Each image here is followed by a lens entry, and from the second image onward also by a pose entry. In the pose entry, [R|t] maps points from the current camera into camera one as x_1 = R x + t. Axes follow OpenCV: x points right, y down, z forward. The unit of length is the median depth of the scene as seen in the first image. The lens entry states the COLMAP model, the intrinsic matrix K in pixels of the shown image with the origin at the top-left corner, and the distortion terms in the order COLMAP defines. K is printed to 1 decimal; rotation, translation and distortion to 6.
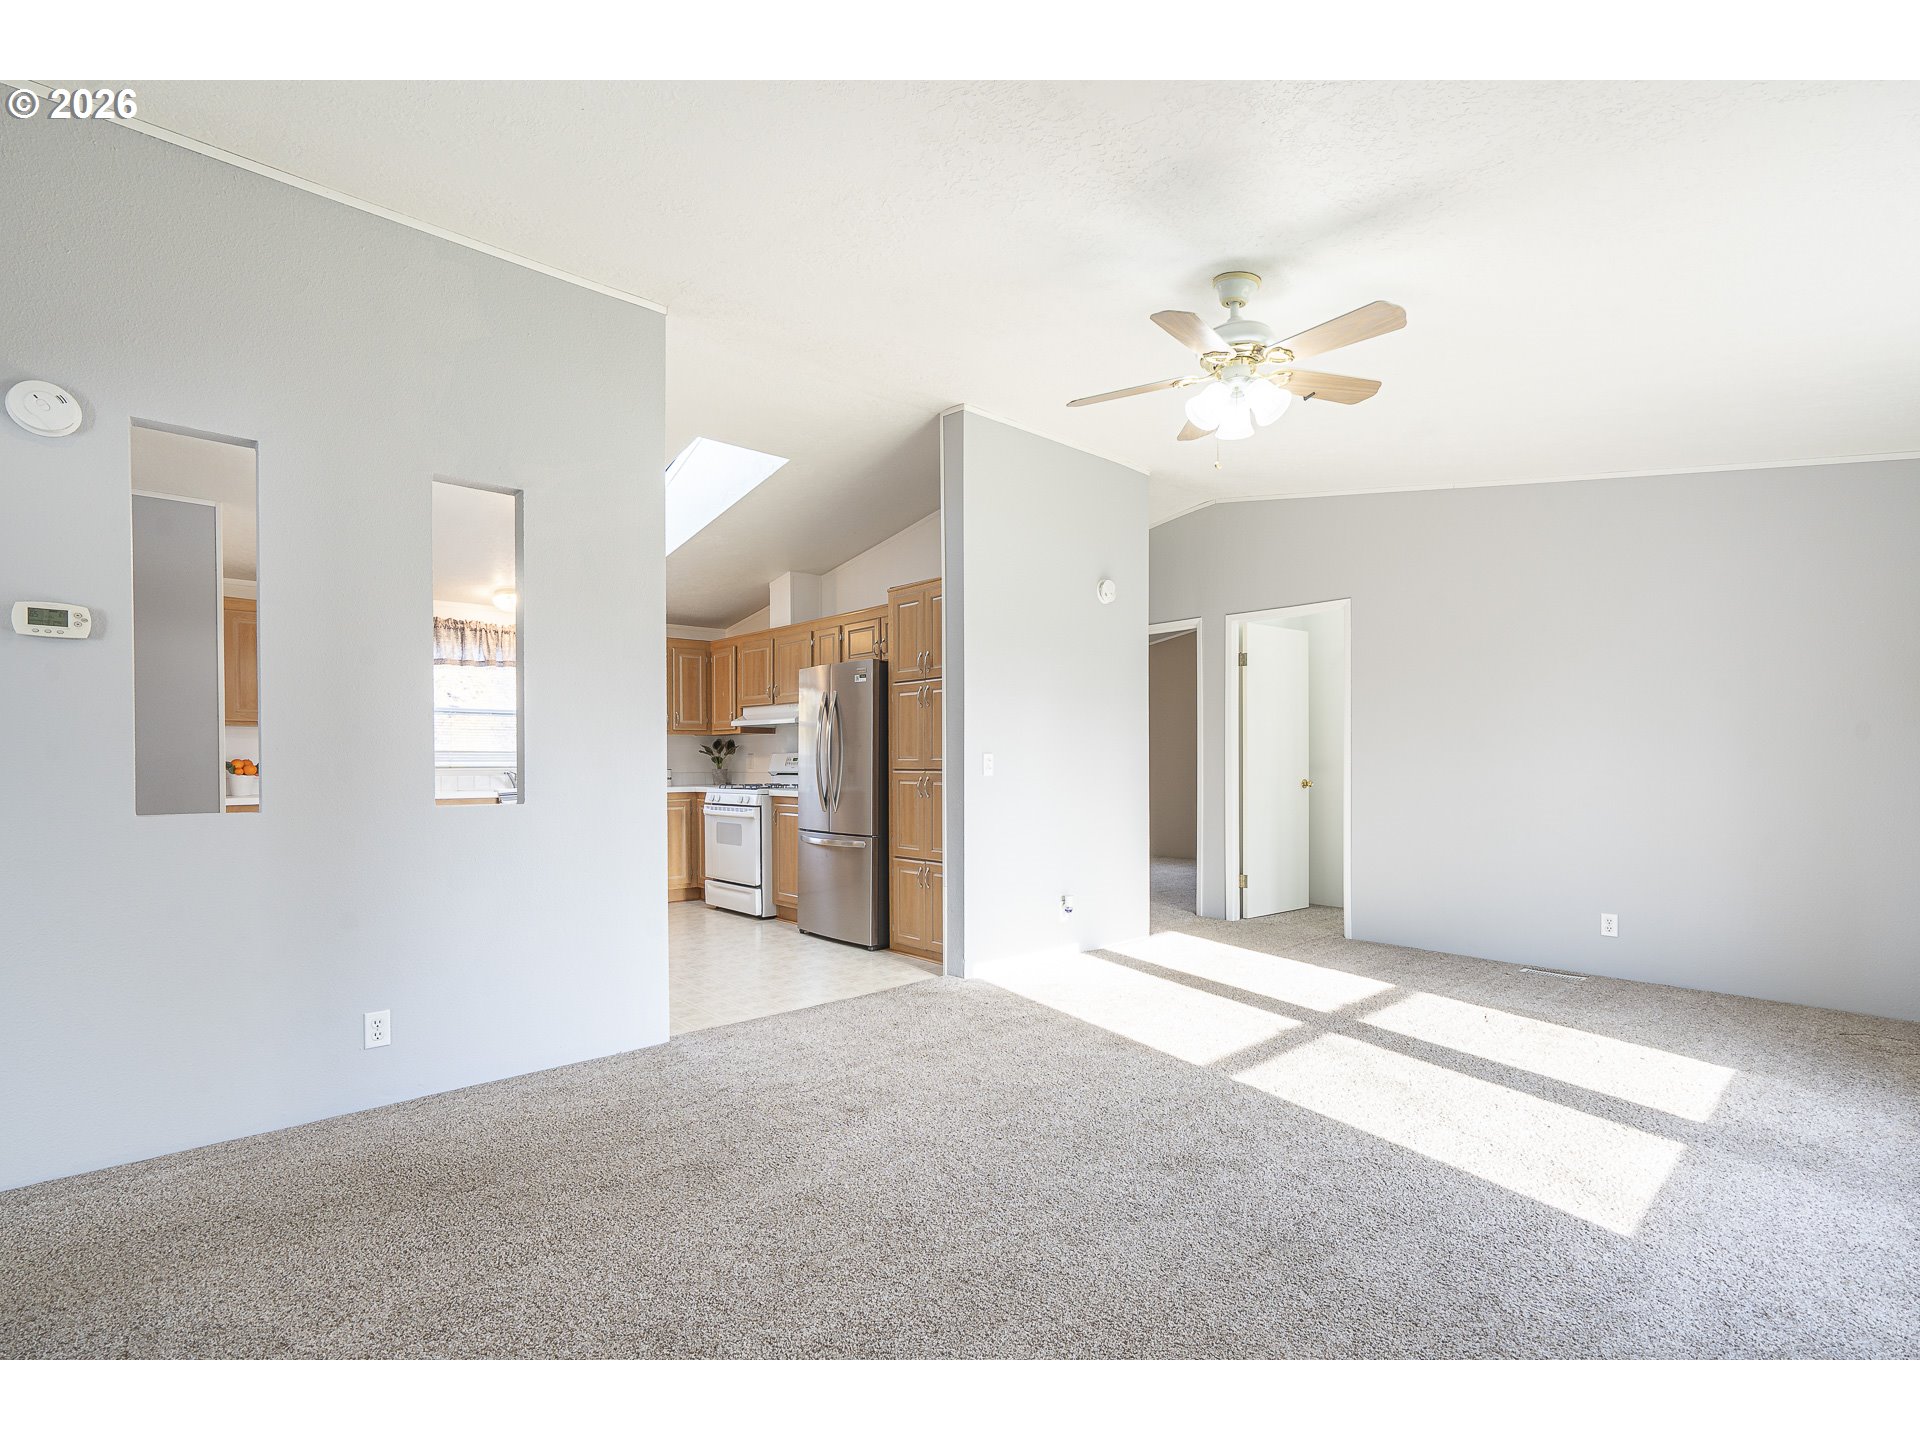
lens RADIAL K [[890.8, 0, 960.1], [0, 890.8, 766.8], [0, 0, 1]] dist [-0.012176, 0.000015]
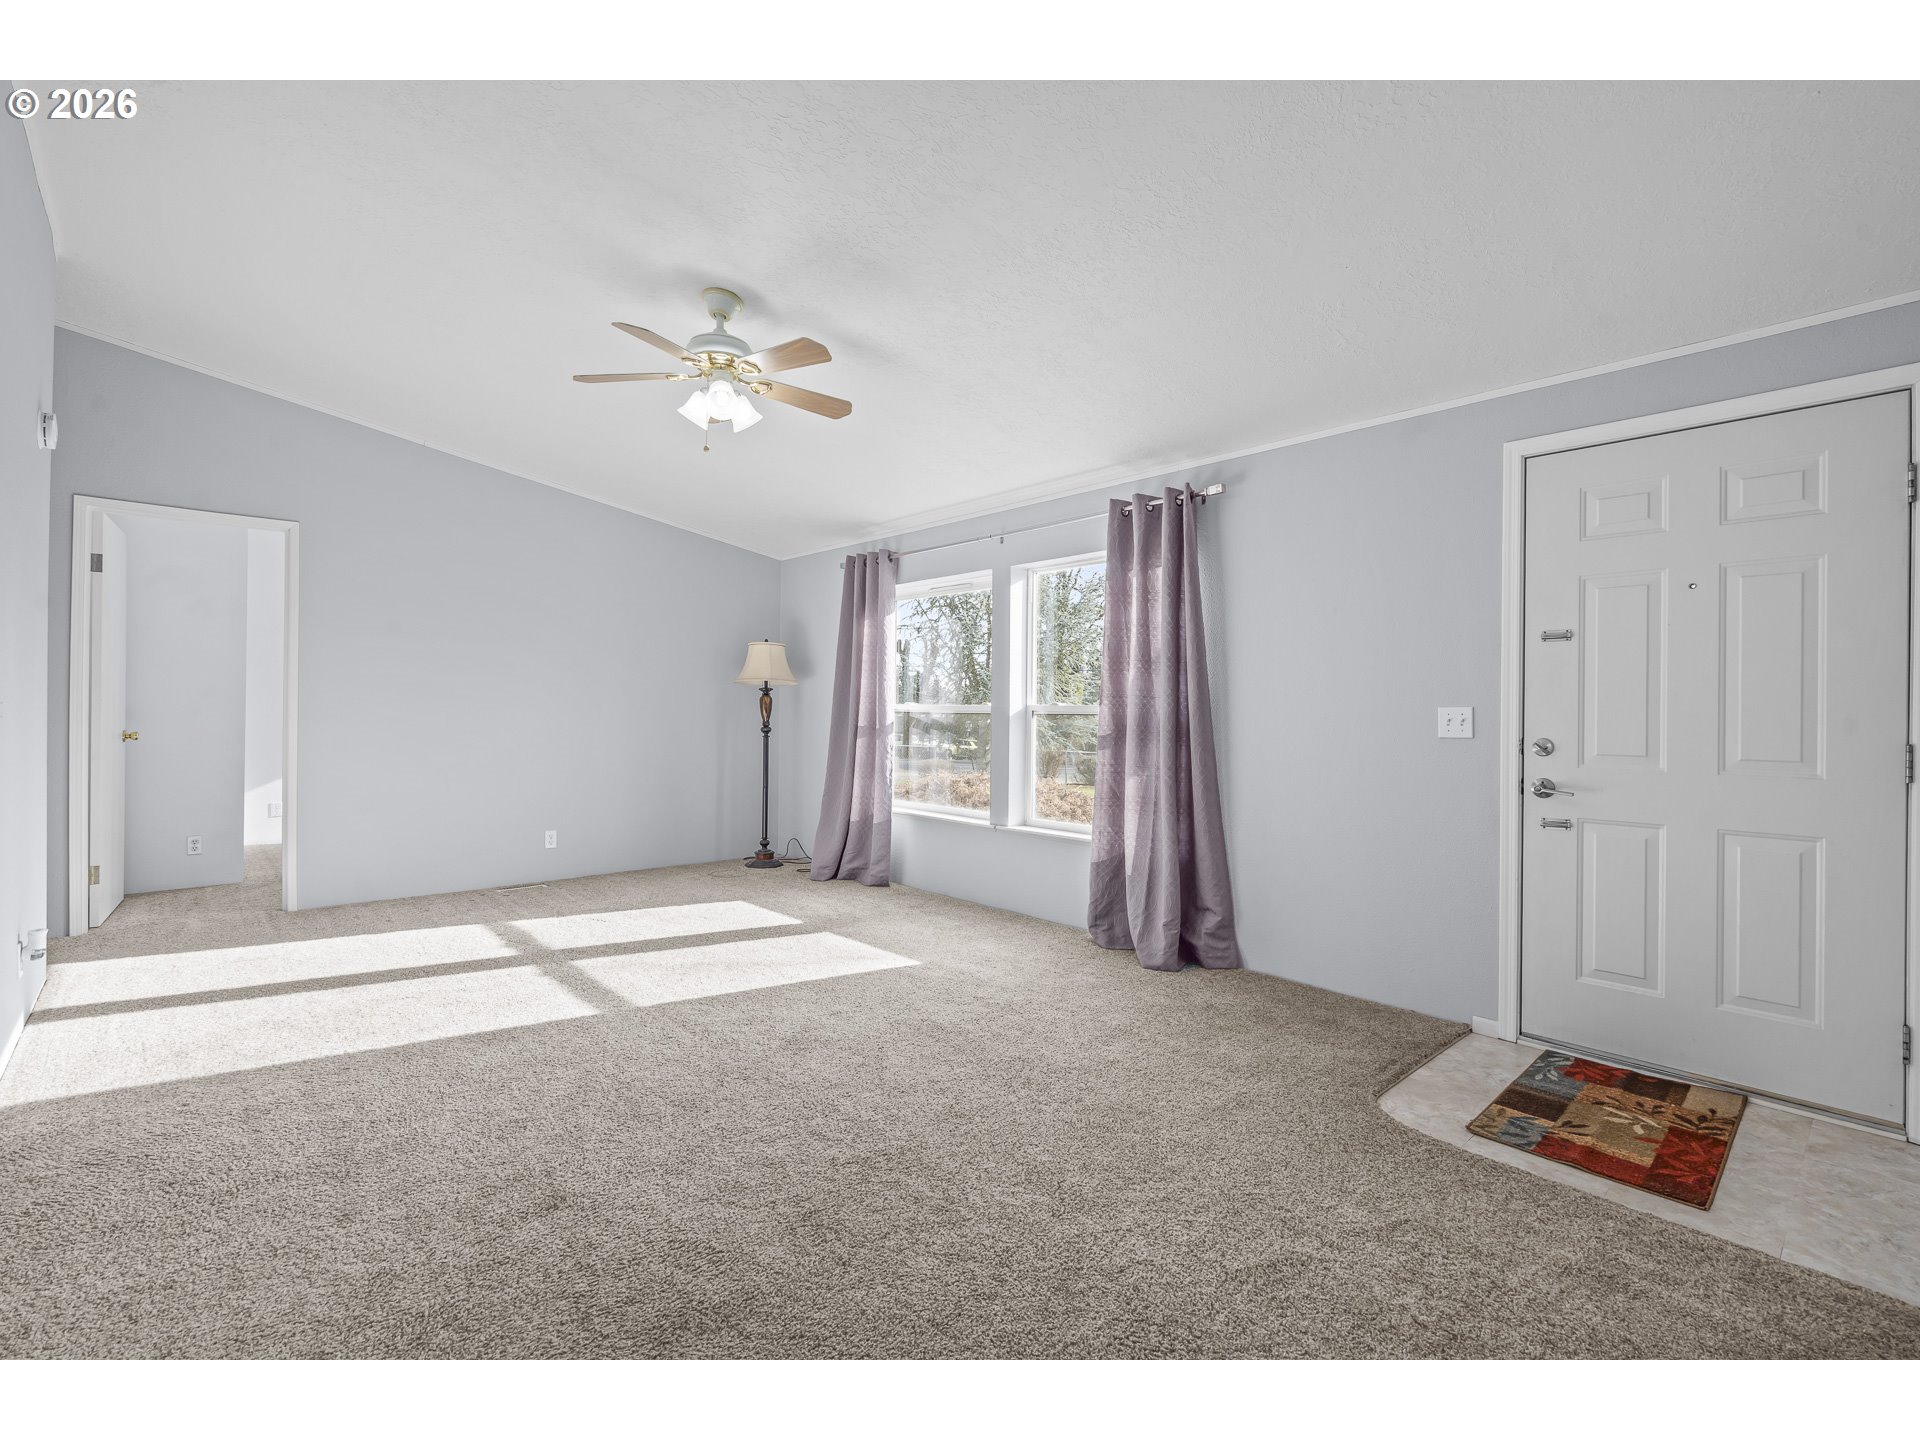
lens RADIAL K [[861.4, 0, 957.9], [0, 861.4, 711.4], [0, 0, 1]] dist [-0.000590, 0.000362]
pose [[-0.002137, 0.003173, 0.999993, -0.352705], [-0.003082, 0.999990, -0.003179, -0.001774], [-0.999993, -0.003089, -0.002127, 0.298189]]
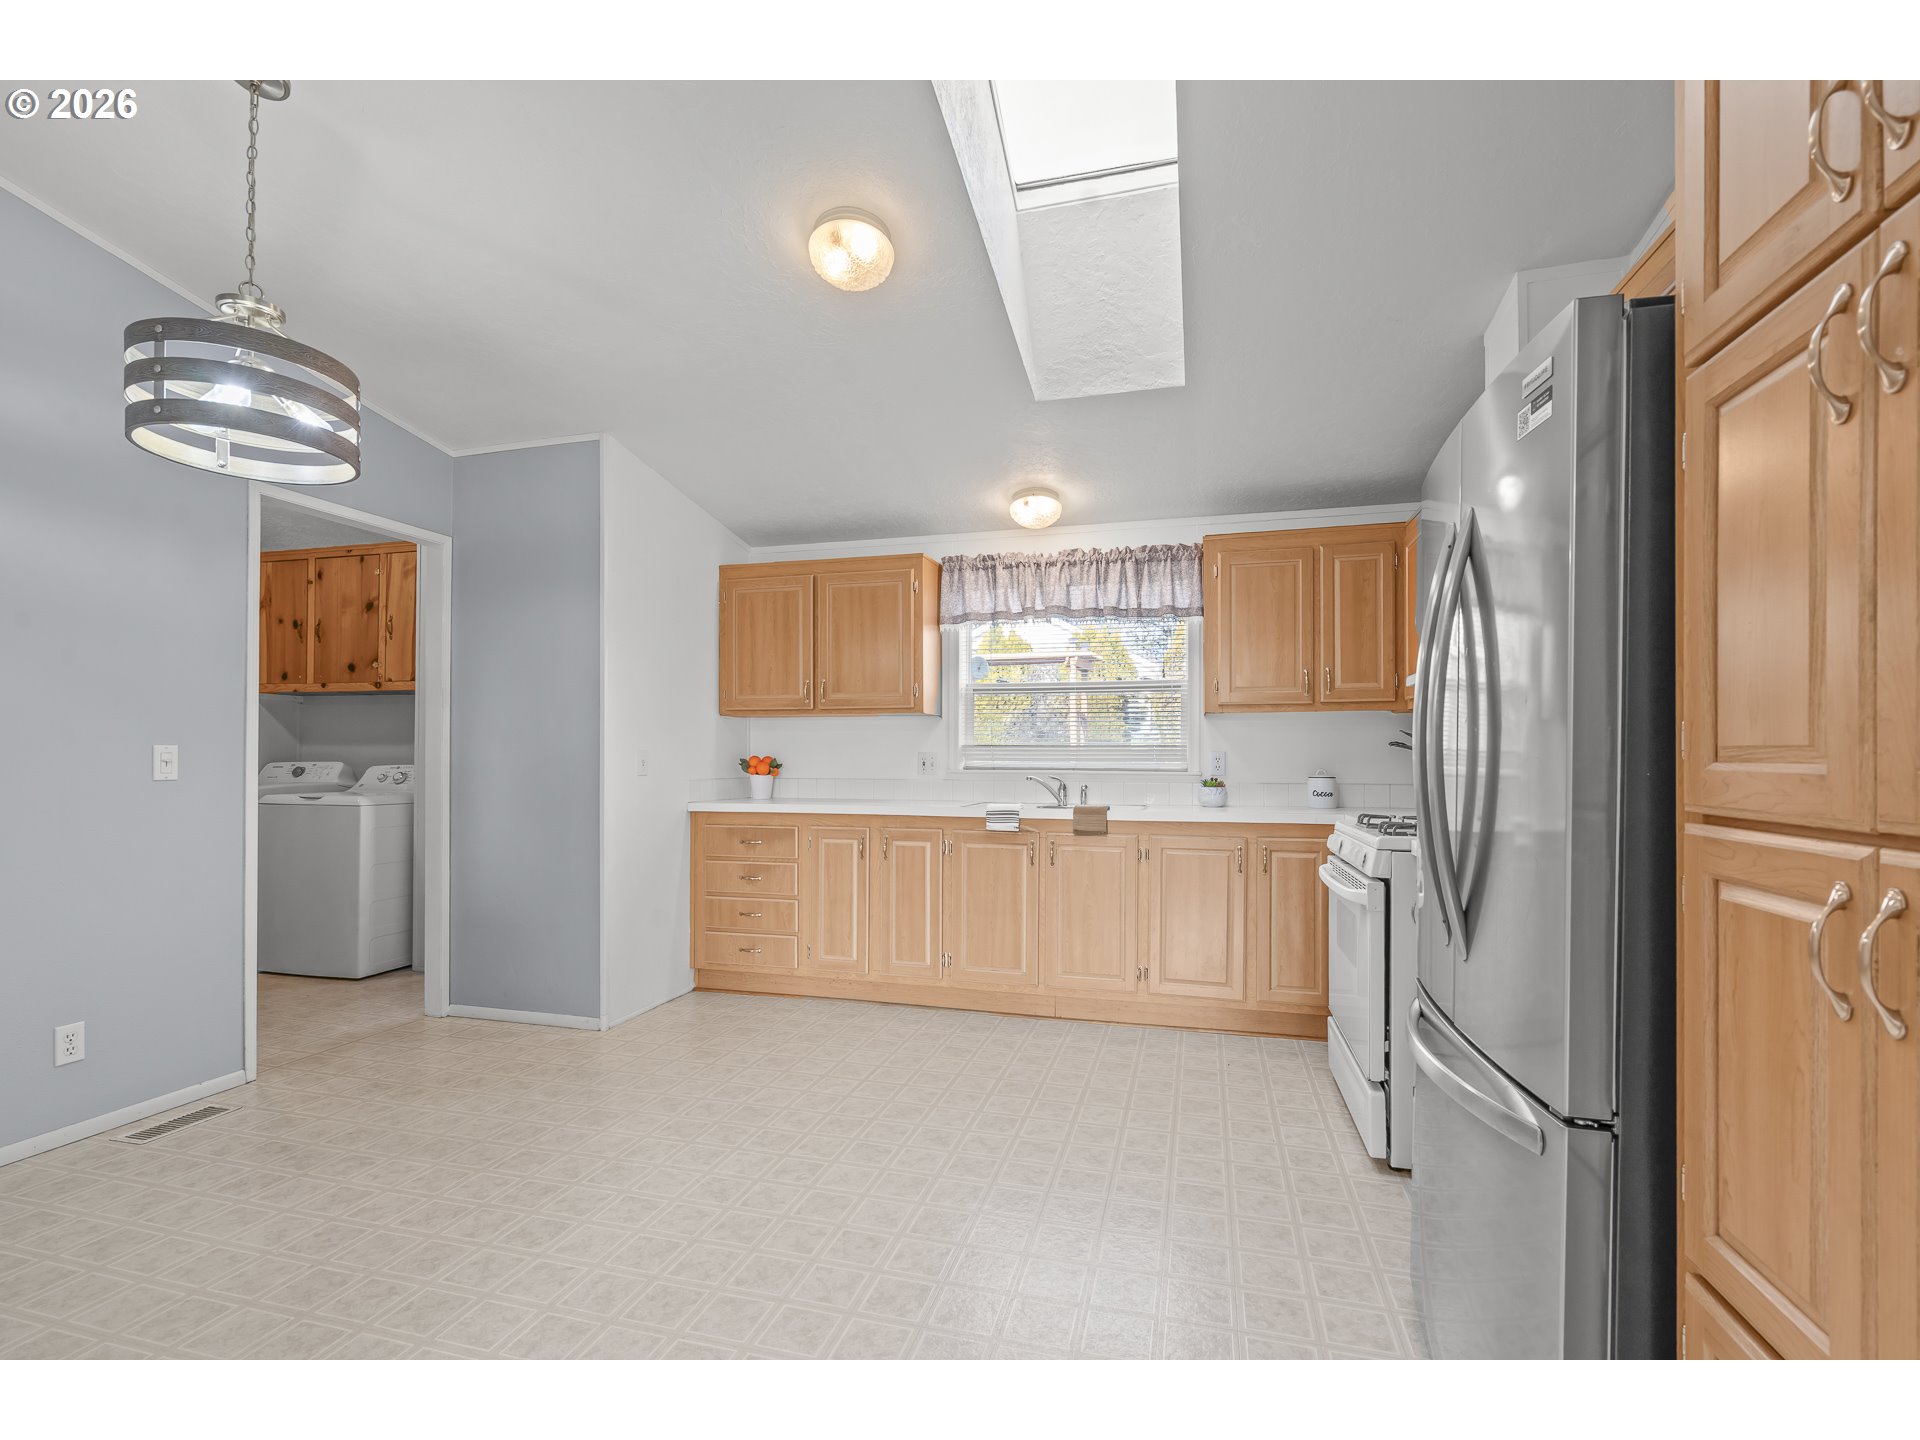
lens RADIAL K [[878.2, 0, 950.7], [0, 878.2, 753.0], [0, 0, 1]] dist [-0.004206, 0.000801]
pose [[0.525699, 0.000273, -0.850671, 0.001499], [-0.011570, 0.999910, -0.006829, -0.006514], [0.850592, 0.013433, 0.525654, 0.619723]]
